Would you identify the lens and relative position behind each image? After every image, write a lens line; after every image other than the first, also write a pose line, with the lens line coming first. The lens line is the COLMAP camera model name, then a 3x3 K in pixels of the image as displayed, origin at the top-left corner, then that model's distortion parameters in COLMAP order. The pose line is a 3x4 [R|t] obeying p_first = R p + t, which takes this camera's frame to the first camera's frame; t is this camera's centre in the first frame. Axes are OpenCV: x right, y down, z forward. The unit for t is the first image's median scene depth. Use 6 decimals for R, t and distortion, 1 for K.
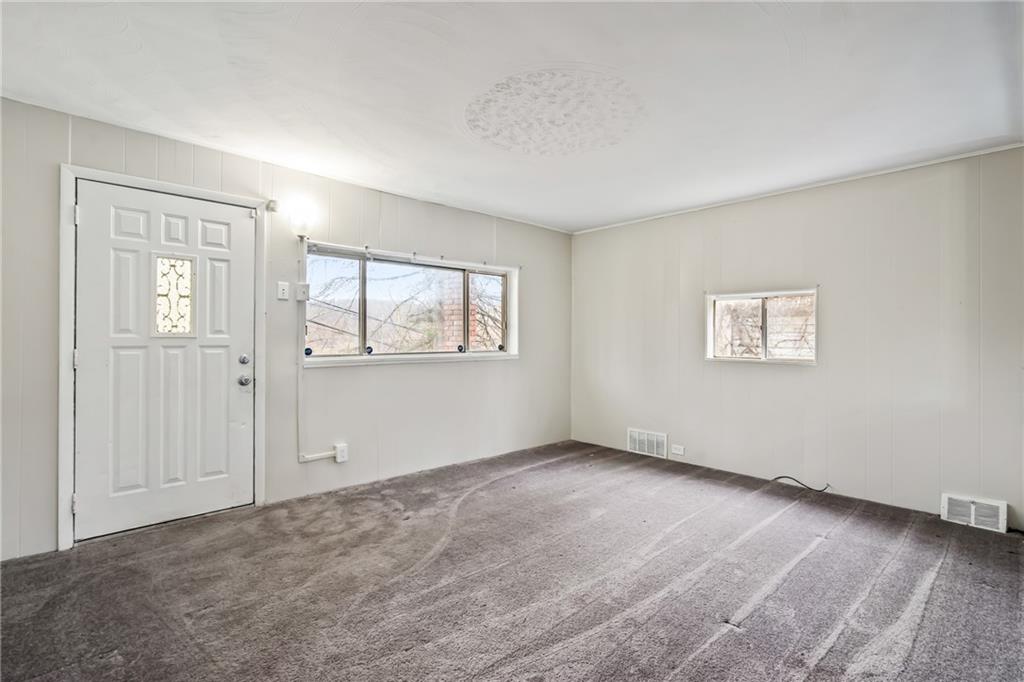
lens RADIAL K [[467.6, 0, 514.1], [0, 467.6, 336.0], [0, 0, 1]] dist [-0.003028, 0.000721]
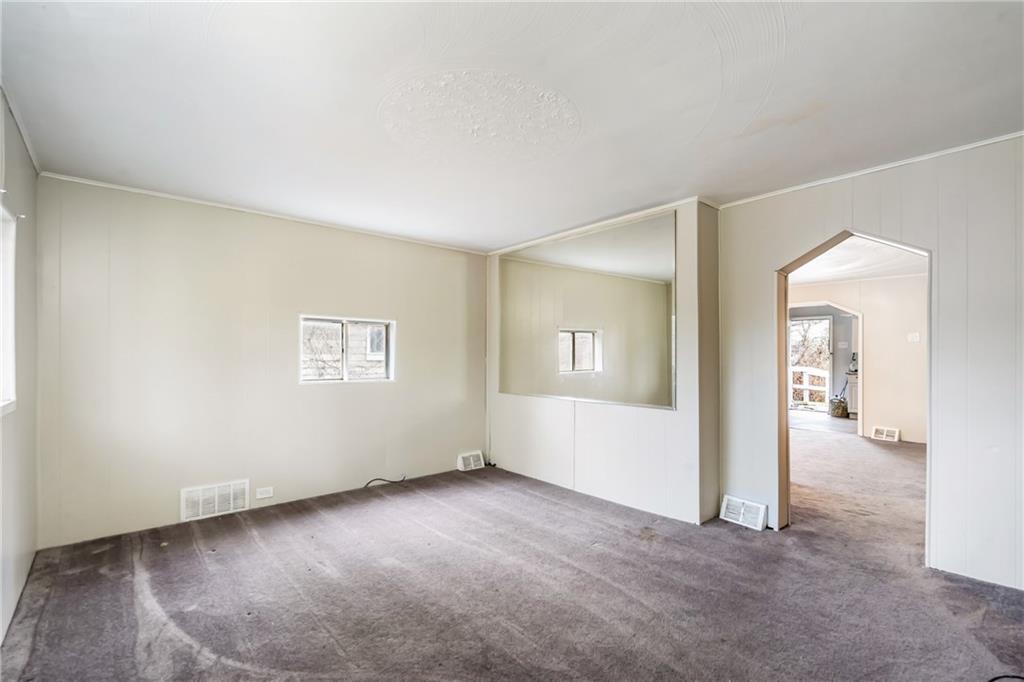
lens RADIAL K [[467.6, 0, 514.5], [0, 467.6, 350.9], [0, 0, 1]] dist [-0.003028, 0.000721]
pose [[0.043779, 0.007357, 0.999014, -0.622567], [-0.001279, 0.999972, -0.007308, -0.010903], [-0.999040, -0.000958, 0.043788, 0.666757]]
